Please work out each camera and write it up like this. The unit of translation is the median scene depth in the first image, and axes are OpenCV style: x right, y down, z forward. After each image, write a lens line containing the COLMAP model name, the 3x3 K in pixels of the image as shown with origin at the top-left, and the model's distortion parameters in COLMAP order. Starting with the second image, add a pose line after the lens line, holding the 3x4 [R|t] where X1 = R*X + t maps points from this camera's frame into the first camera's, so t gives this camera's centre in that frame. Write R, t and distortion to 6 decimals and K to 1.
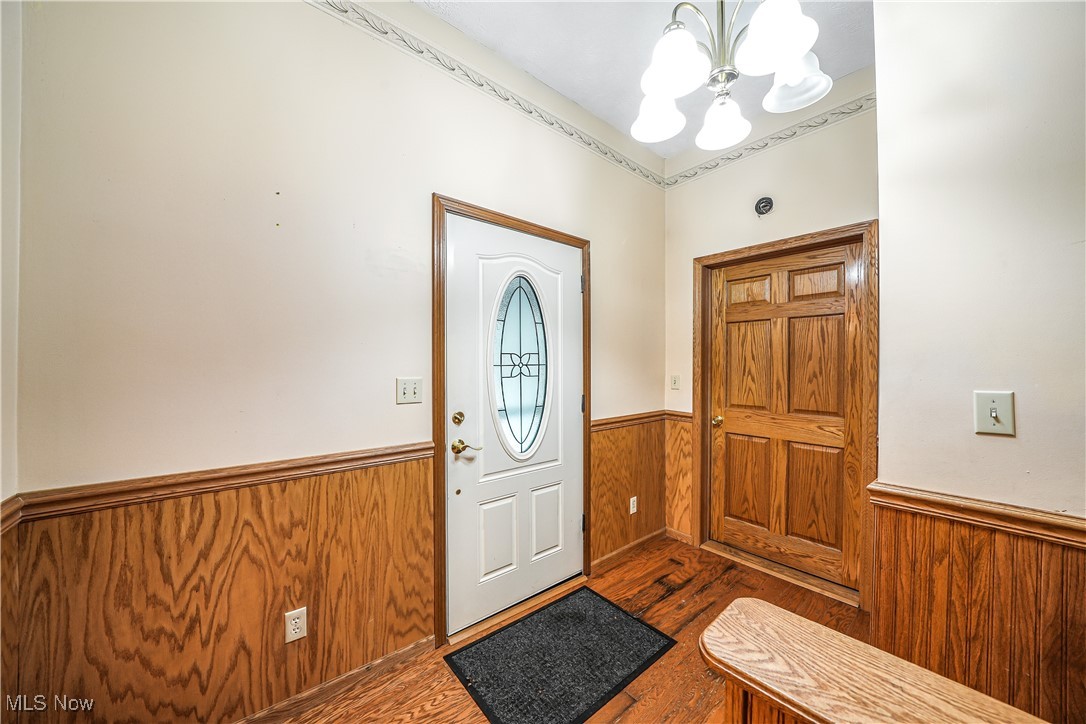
lens RADIAL K [[375.6, 0, 536.8], [0, 375.6, 364.6], [0, 0, 1]] dist [-0.021036, 0.000082]
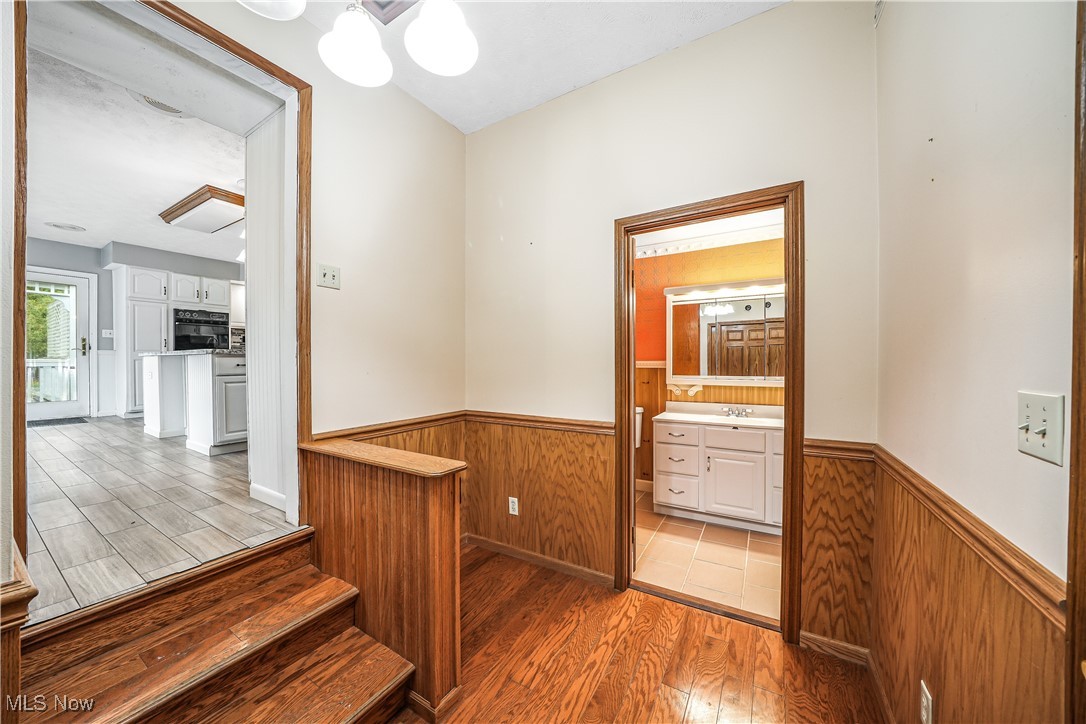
lens RADIAL K [[375.6, 0, 536.8], [0, 375.6, 364.6], [0, 0, 1]] dist [-0.021036, 0.000082]
pose [[0.352568, 0.003098, -0.935781, 0.626377], [0.009623, 0.999930, 0.006936, 0.005827], [0.935737, -0.011450, 0.352513, 0.275258]]
